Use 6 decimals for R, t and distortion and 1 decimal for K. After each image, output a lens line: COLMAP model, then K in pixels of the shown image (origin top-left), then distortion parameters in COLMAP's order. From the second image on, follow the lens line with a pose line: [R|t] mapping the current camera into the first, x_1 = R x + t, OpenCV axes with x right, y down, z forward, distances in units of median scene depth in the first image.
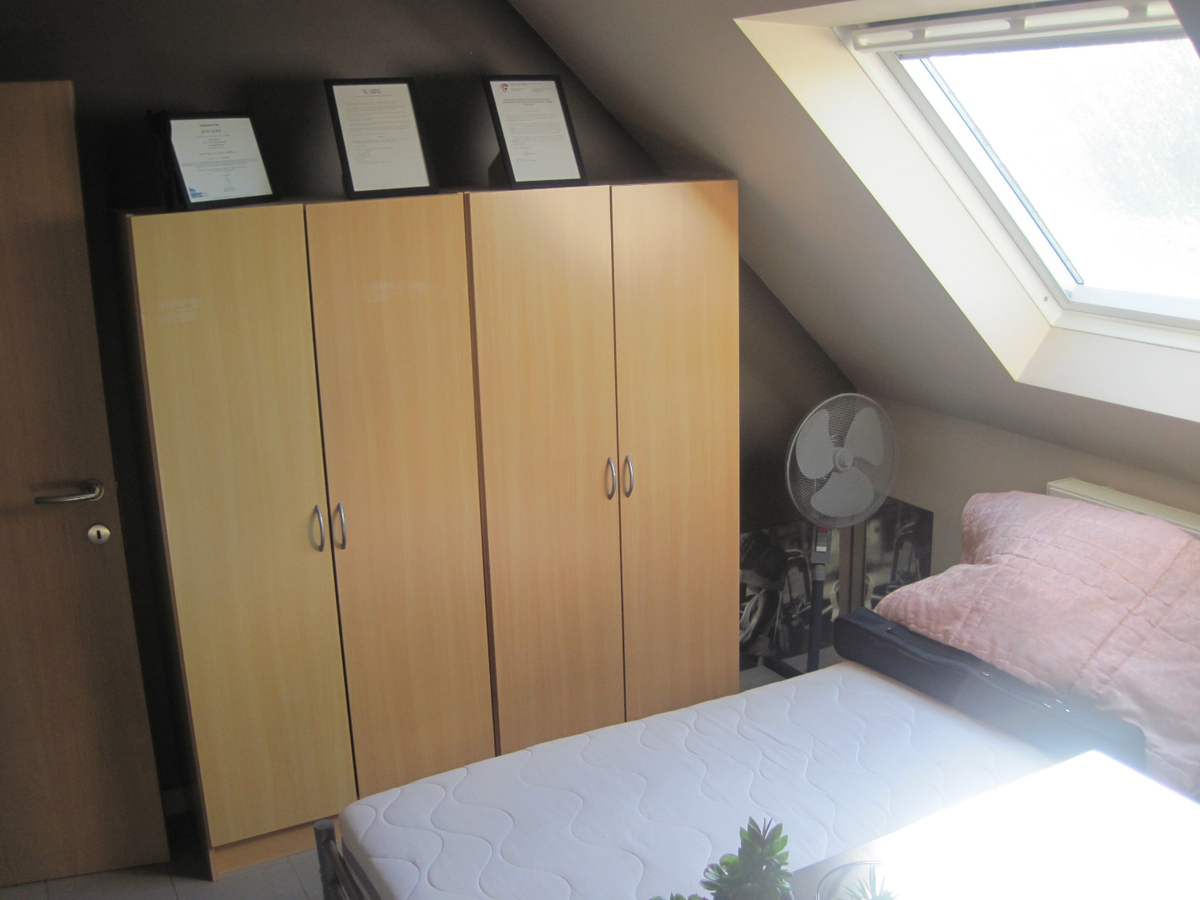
lens RADIAL K [[1233.1, 0, 603.0], [0, 1233.1, 443.6], [0, 0, 1]] dist [-0.183706, 0.173424]
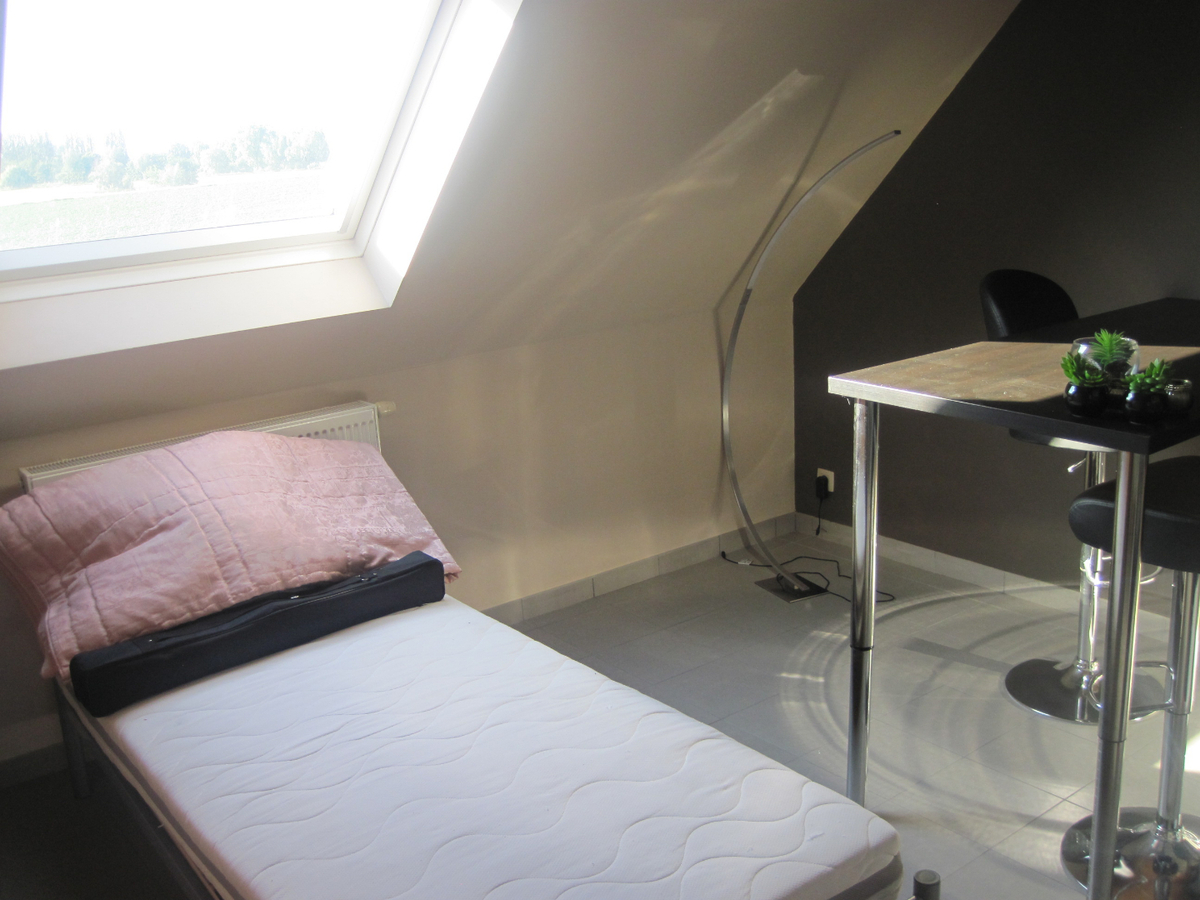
lens RADIAL K [[1233.1, 0, 603.0], [0, 1233.1, 443.6], [0, 0, 1]] dist [-0.183706, 0.173424]
pose [[-0.171574, -0.206461, 0.963294, -0.625975], [0.297124, 0.921419, 0.250407, -0.094773], [-0.939297, 0.329181, -0.096747, 0.774241]]
